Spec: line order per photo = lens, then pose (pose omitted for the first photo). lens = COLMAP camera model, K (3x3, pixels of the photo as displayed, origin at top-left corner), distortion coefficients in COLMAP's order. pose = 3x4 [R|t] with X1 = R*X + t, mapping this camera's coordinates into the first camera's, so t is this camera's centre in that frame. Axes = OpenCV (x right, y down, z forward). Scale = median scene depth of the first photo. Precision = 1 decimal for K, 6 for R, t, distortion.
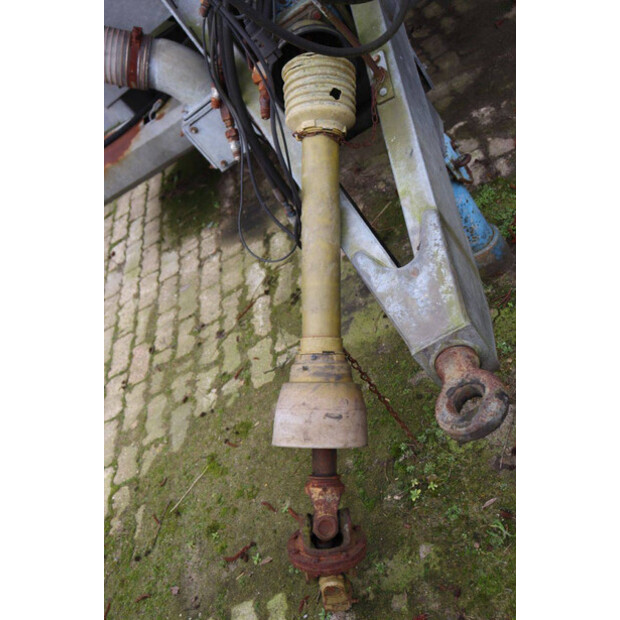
lens RADIAL K [[752.2, 0, 310.0], [0, 752.2, 310.0], [0, 0, 1]] dist [-0.000236, 0.037741]
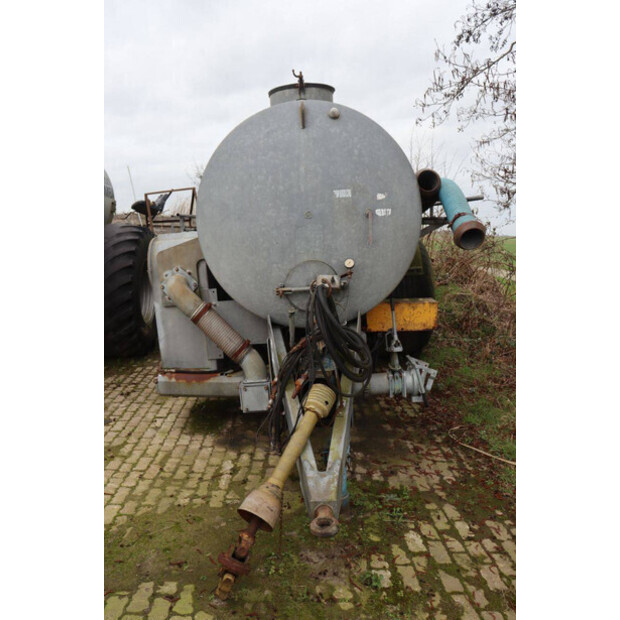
lens RADIAL K [[506.5, 0, 310.0], [0, 506.5, 310.0], [0, 0, 1]] dist [-0.176567, 0.170386]
pose [[0.845468, 0.534024, -0.001614, -0.118111], [-0.459219, 0.725488, -0.512625, 0.257140], [-0.272583, 0.434149, 0.858611, -0.400834]]
